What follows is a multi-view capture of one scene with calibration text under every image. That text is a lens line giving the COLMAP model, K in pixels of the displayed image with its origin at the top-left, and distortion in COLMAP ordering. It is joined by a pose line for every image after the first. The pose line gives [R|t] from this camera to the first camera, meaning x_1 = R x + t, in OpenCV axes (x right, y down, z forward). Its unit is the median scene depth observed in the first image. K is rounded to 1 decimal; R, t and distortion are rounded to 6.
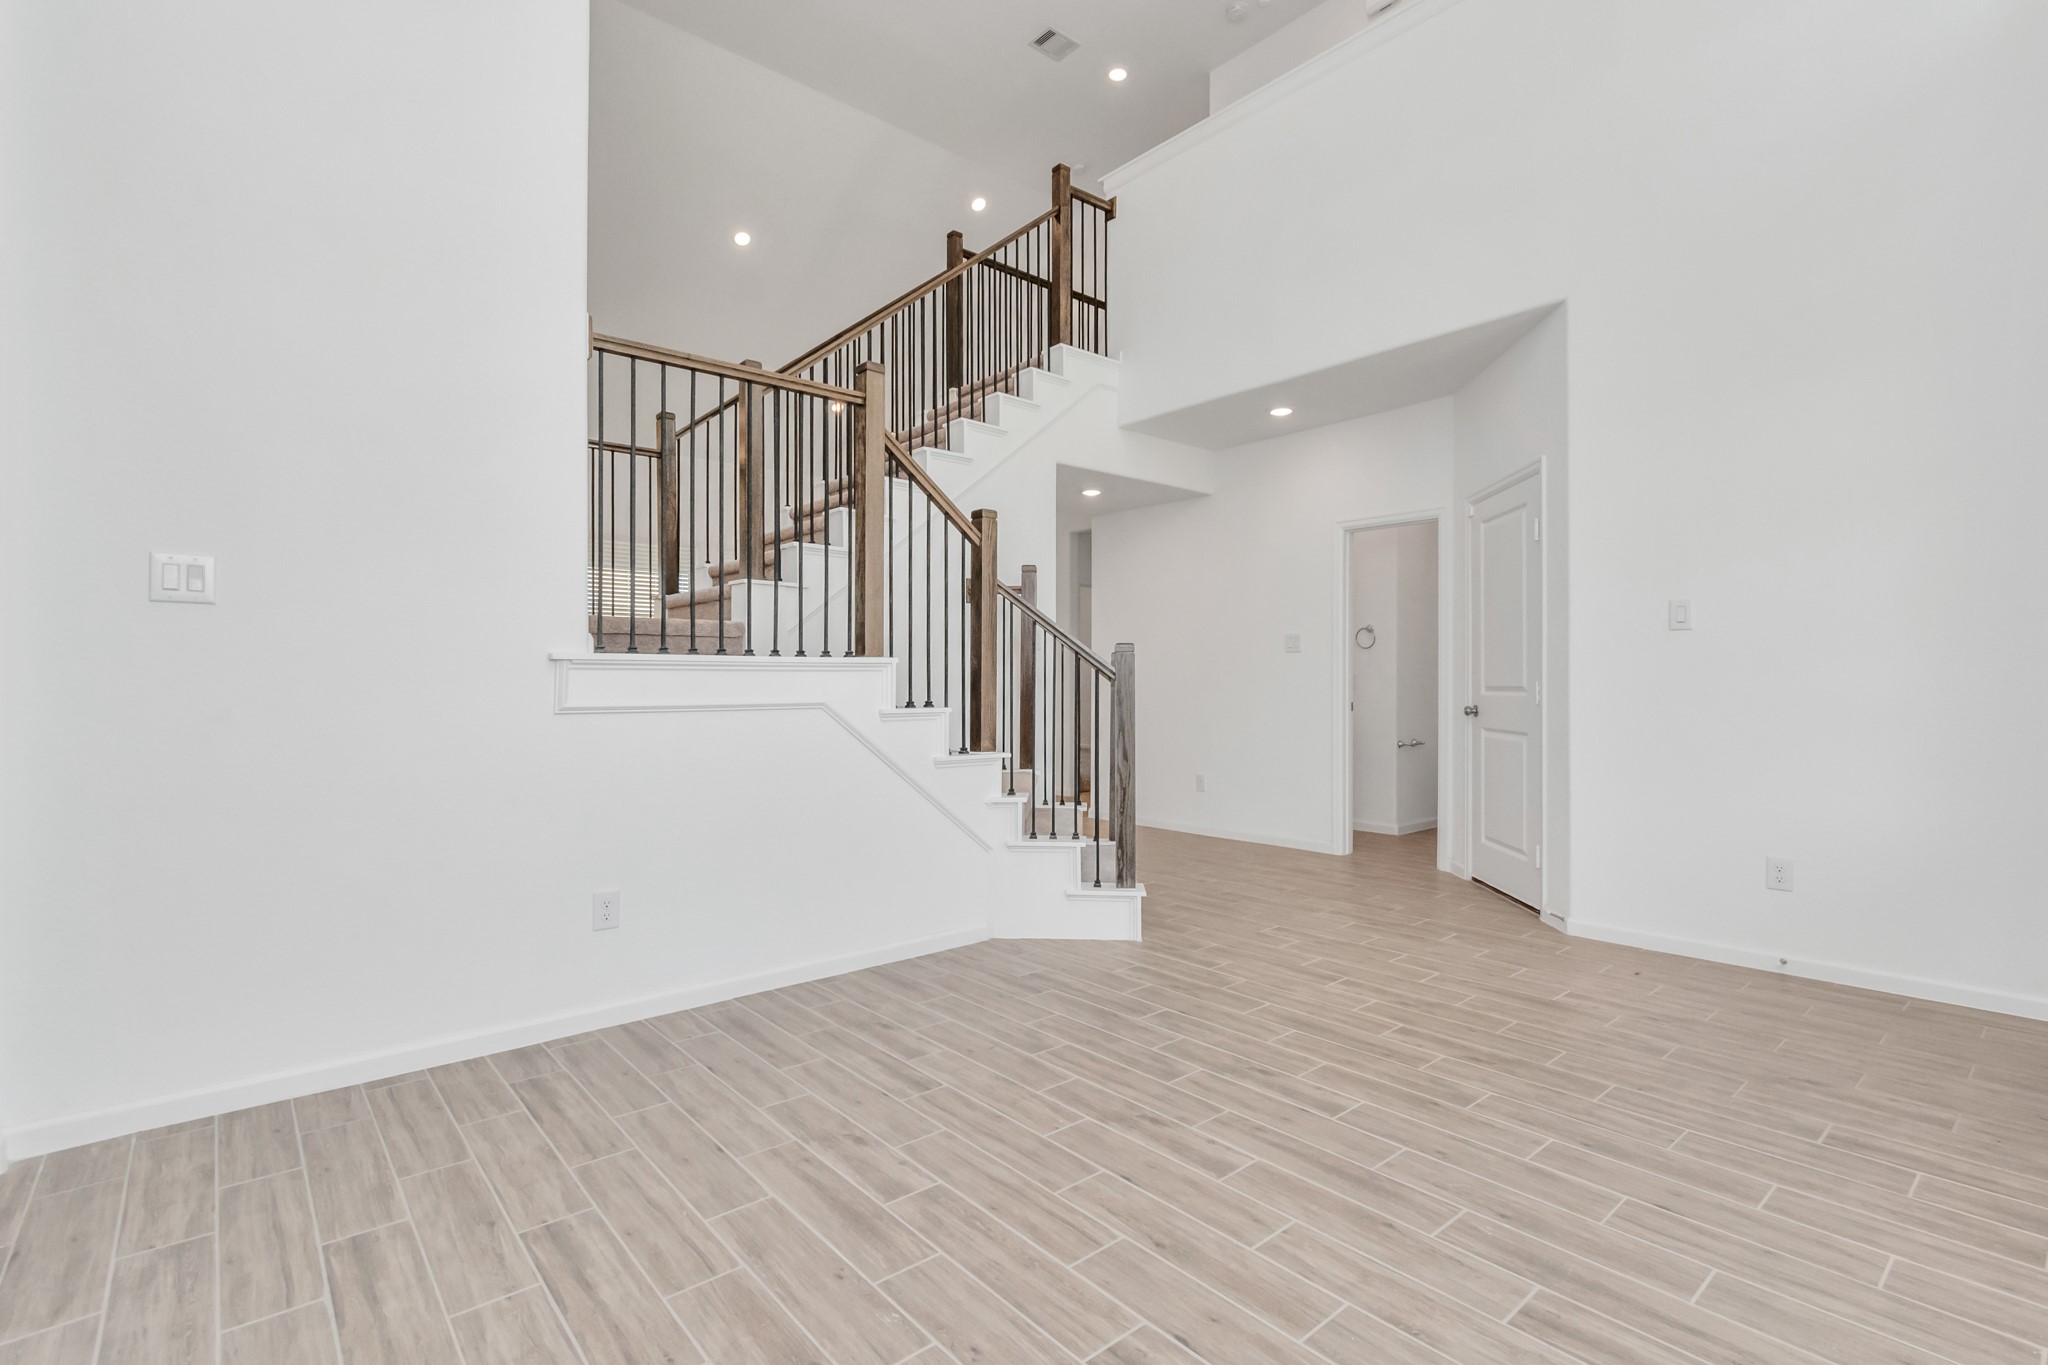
lens RADIAL K [[931.3, 0, 1067.6], [0, 931.3, 698.2], [0, 0, 1]] dist [0.003467, -0.001724]
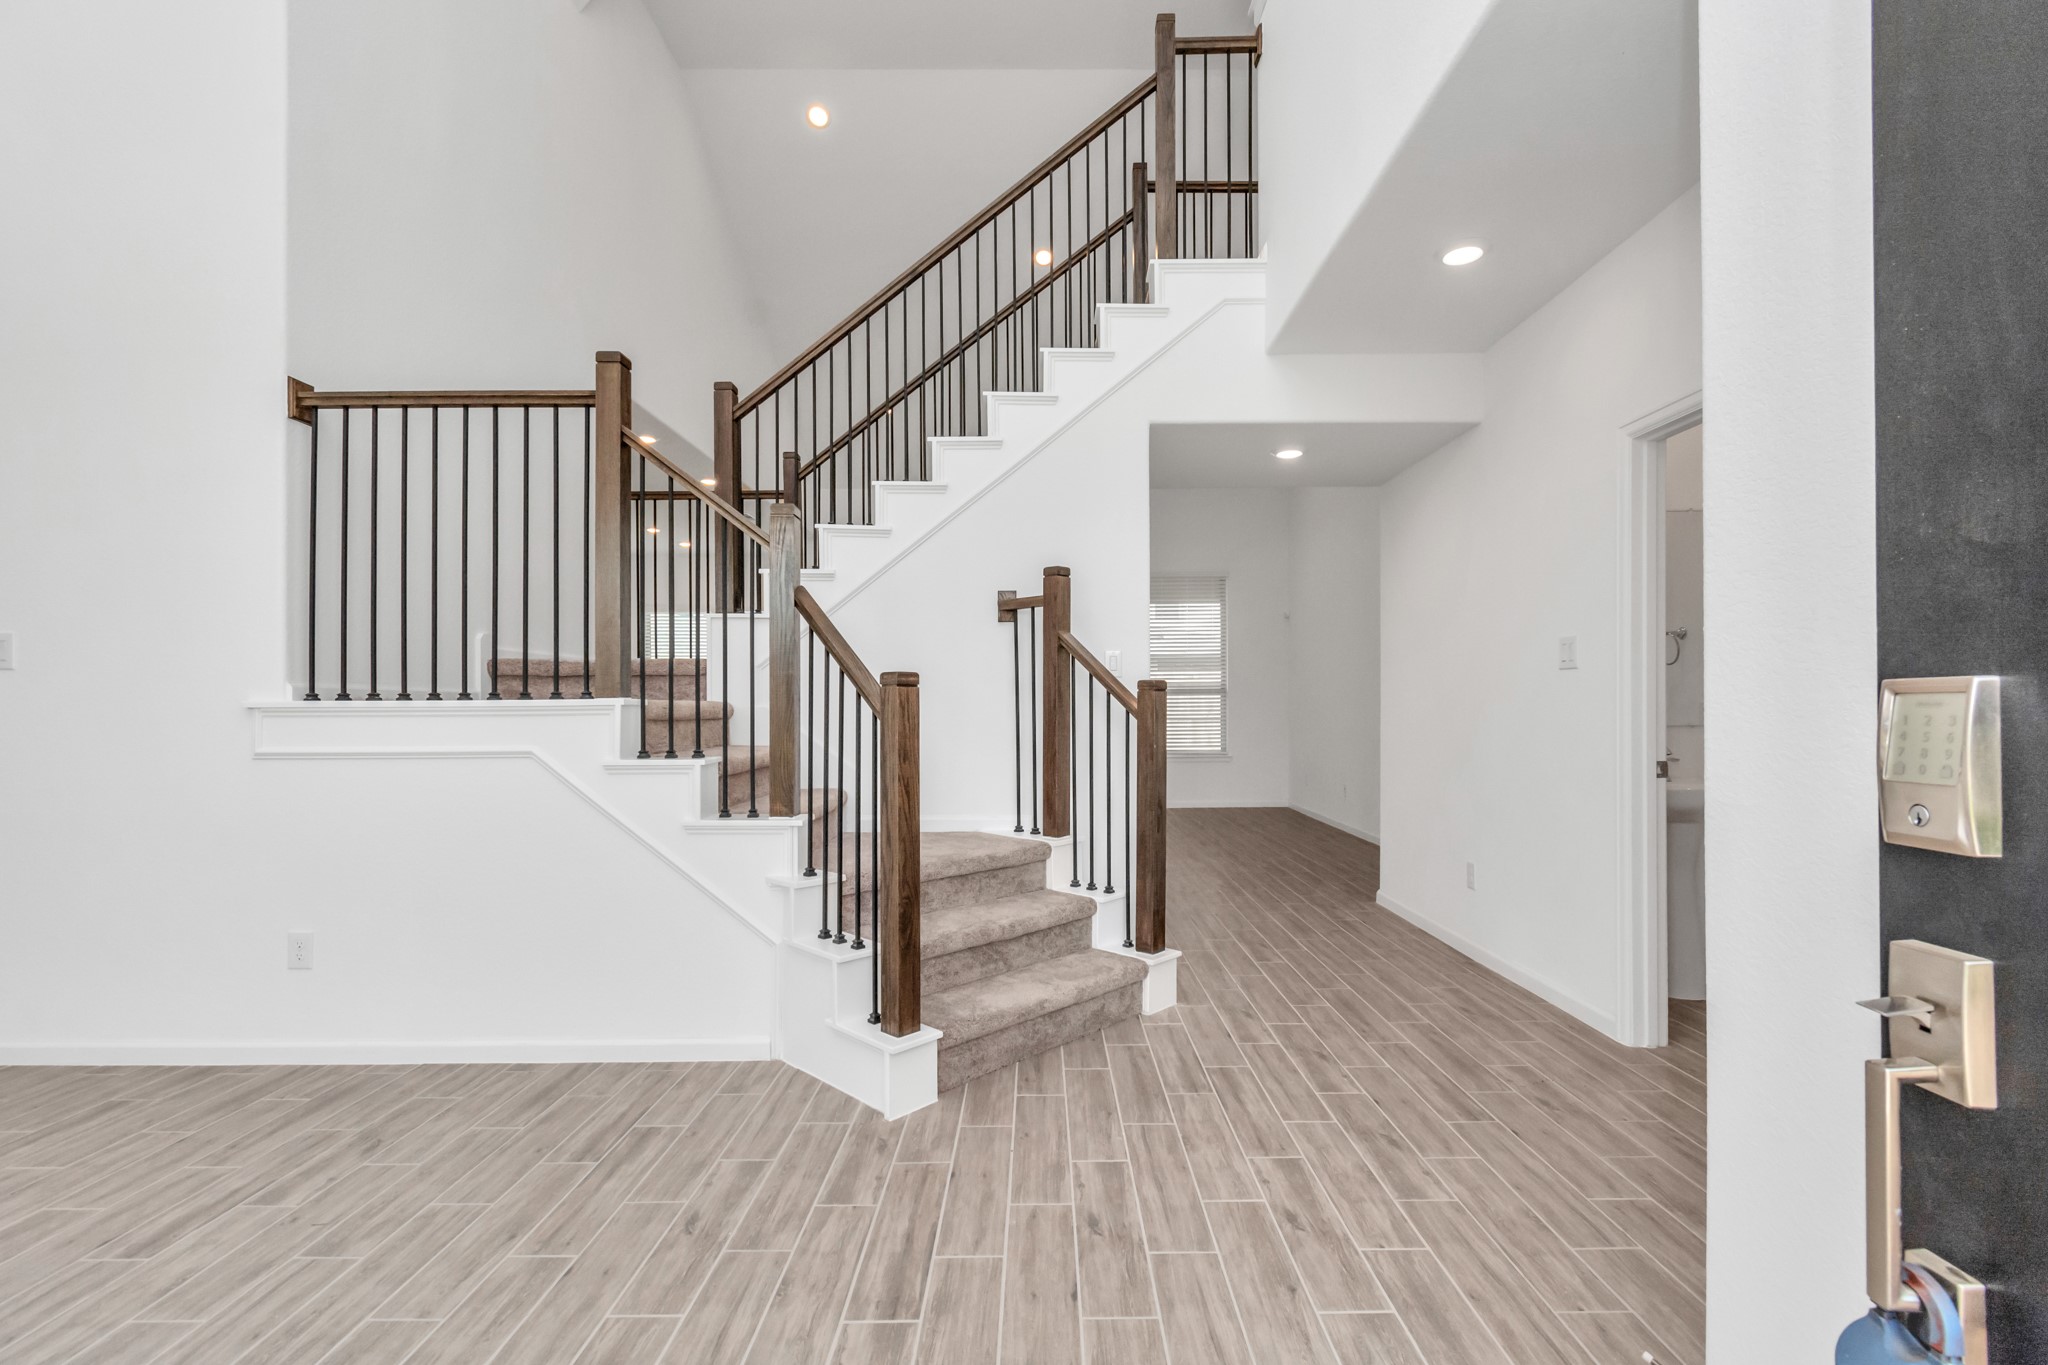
lens RADIAL K [[931.3, 0, 1055.0], [0, 931.3, 713.3], [0, 0, 1]] dist [0.003467, -0.001724]
pose [[0.749048, -0.000553, -0.662516, 0.679876], [-0.008329, 0.999913, -0.010252, -0.025345], [0.662464, 0.013198, 0.748978, 0.652941]]
